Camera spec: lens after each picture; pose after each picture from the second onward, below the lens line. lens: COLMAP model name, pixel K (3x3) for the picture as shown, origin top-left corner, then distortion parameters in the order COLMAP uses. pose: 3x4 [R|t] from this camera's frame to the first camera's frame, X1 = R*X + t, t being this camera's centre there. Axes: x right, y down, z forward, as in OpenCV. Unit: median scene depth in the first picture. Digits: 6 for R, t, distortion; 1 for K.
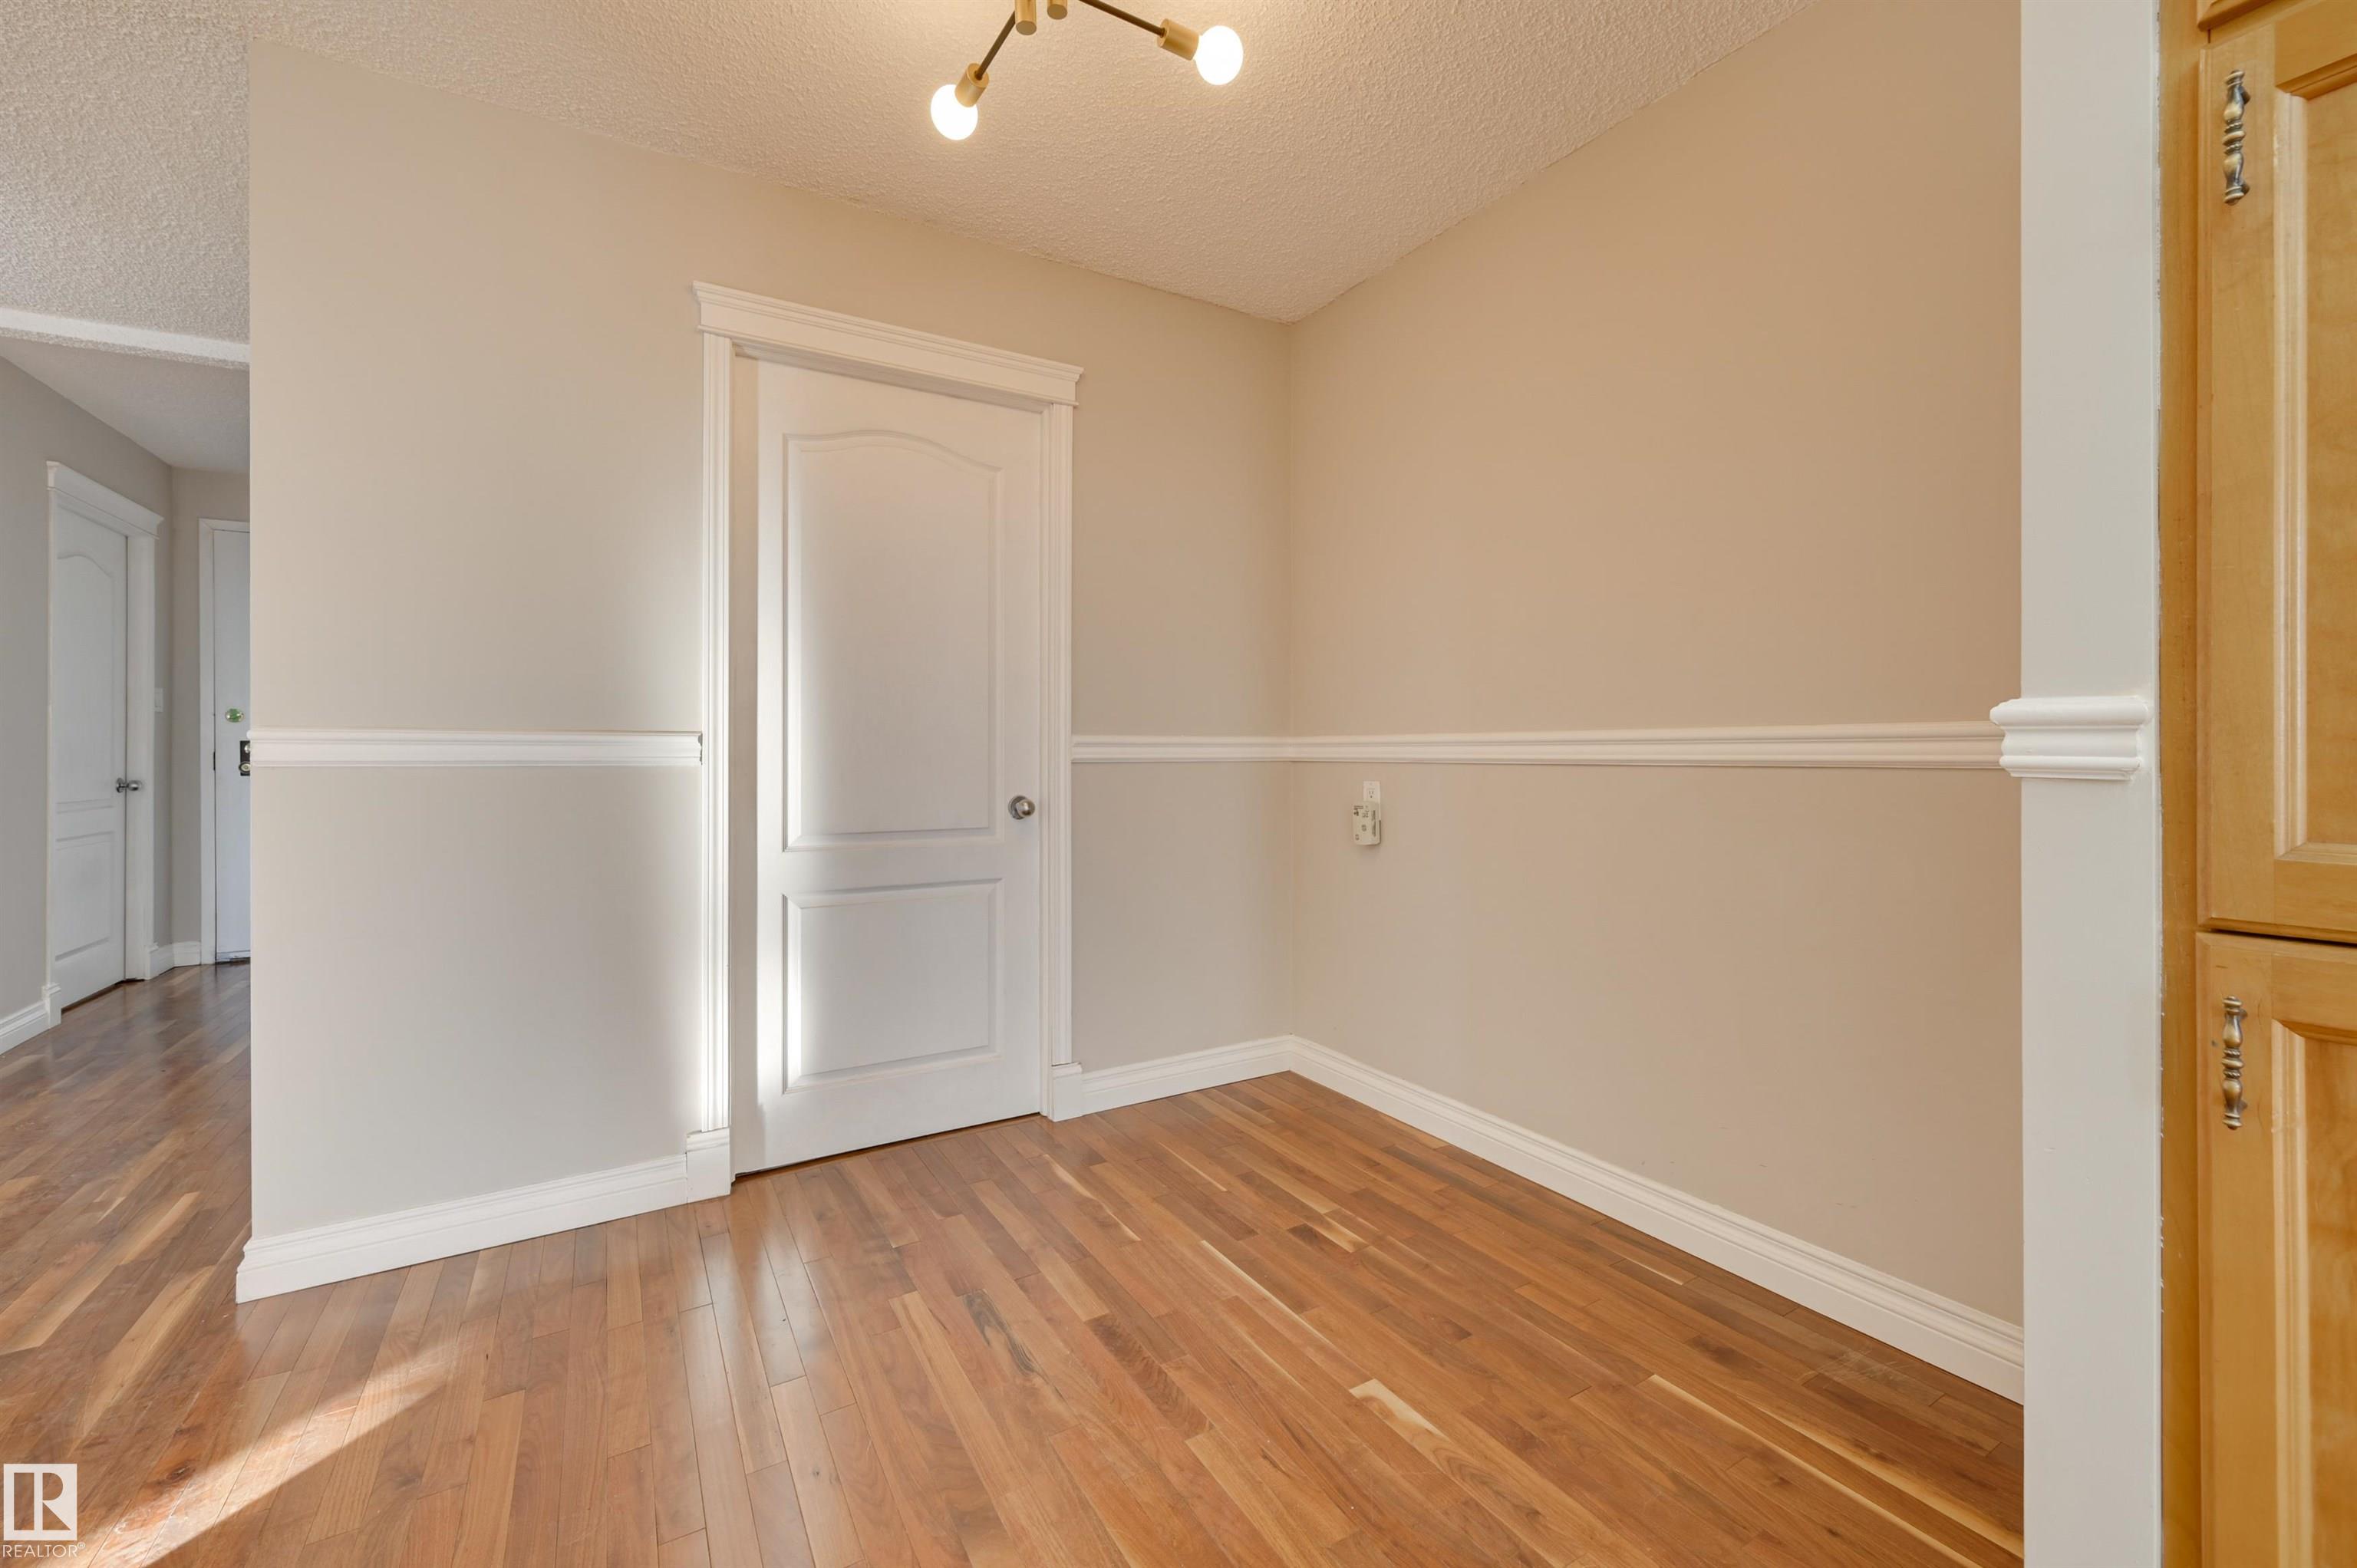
lens RADIAL K [[955.0, 0, 1171.0], [0, 955.0, 755.1], [0, 0, 1]] dist [0.001283, 0.000215]
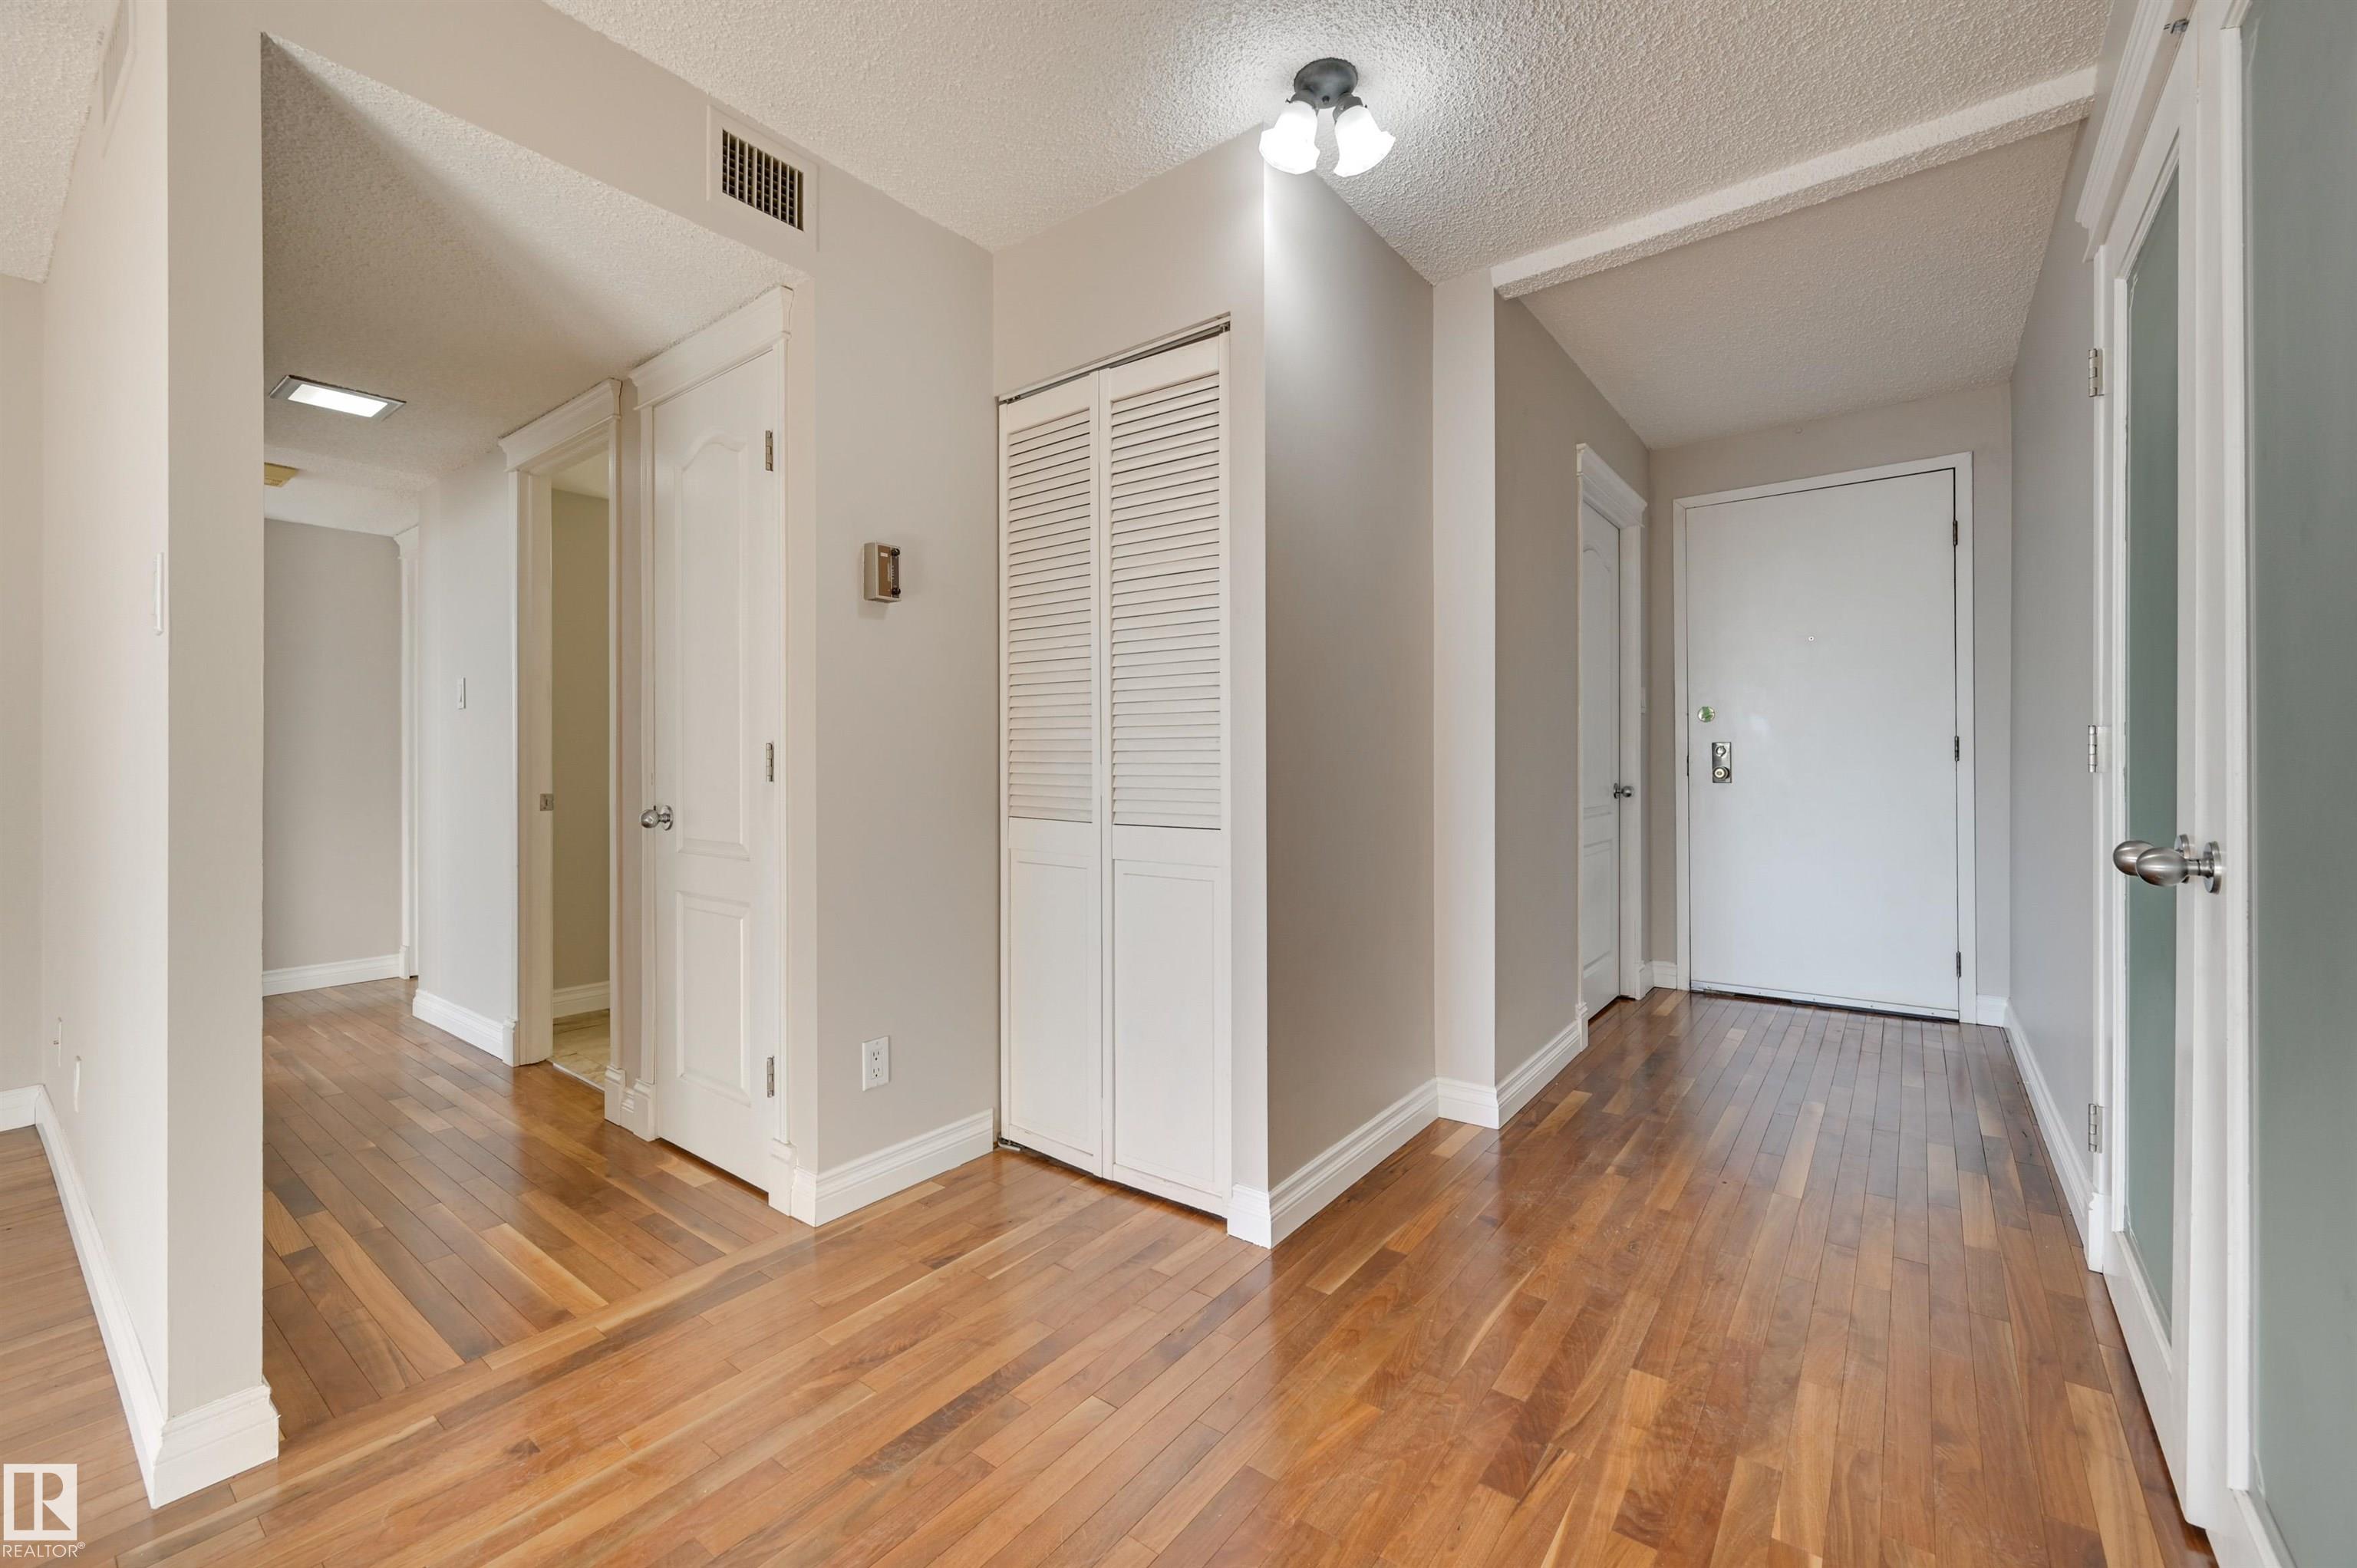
lens RADIAL K [[955.0, 0, 1171.0], [0, 955.0, 755.1], [0, 0, 1]] dist [0.001283, 0.000215]
pose [[0.366265, -0.011479, -0.930440, -0.688135], [0.001564, 0.999930, -0.011721, 0.011751], [0.930509, 0.002838, 0.366257, 0.439865]]
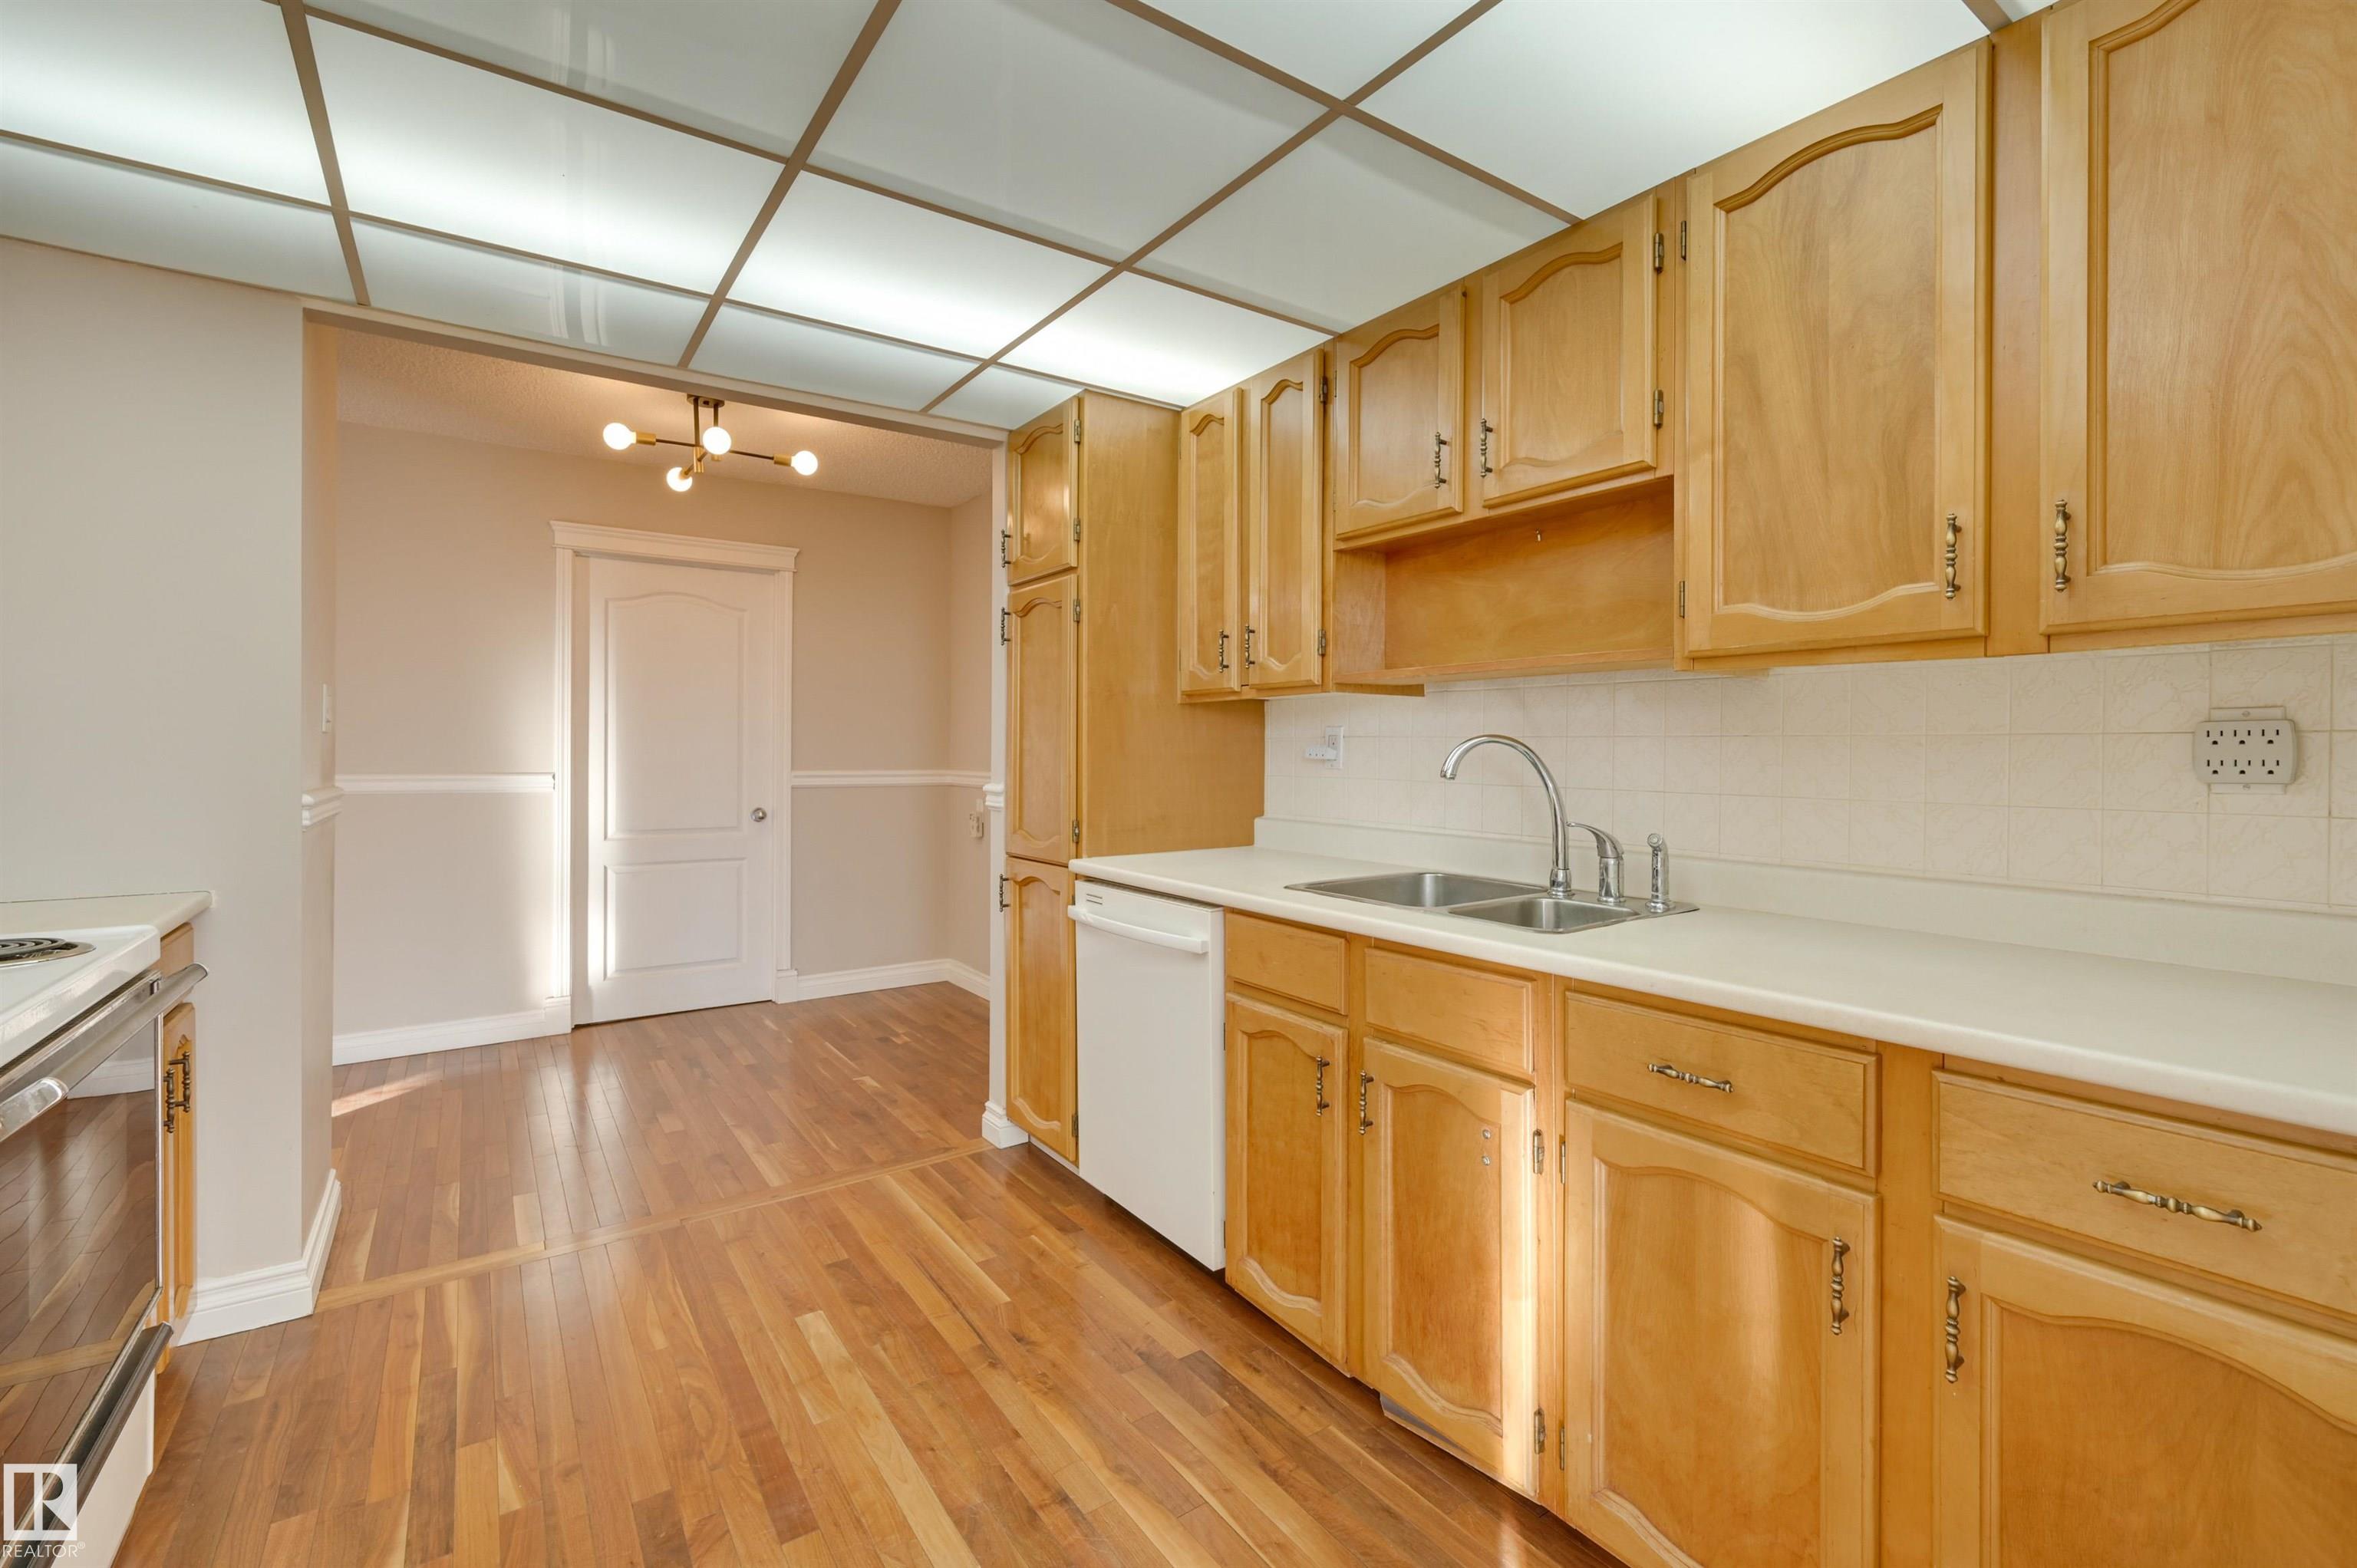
lens RADIAL K [[1029.4, 0, 1191.0], [0, 1029.4, 754.8], [0, 0, 1]] dist [0.001455, 0.000352]
pose [[0.997146, 0.002857, 0.075439, 0.517493], [-0.003101, 0.999990, 0.003116, -0.065126], [-0.075429, -0.003341, 0.997146, -0.948796]]
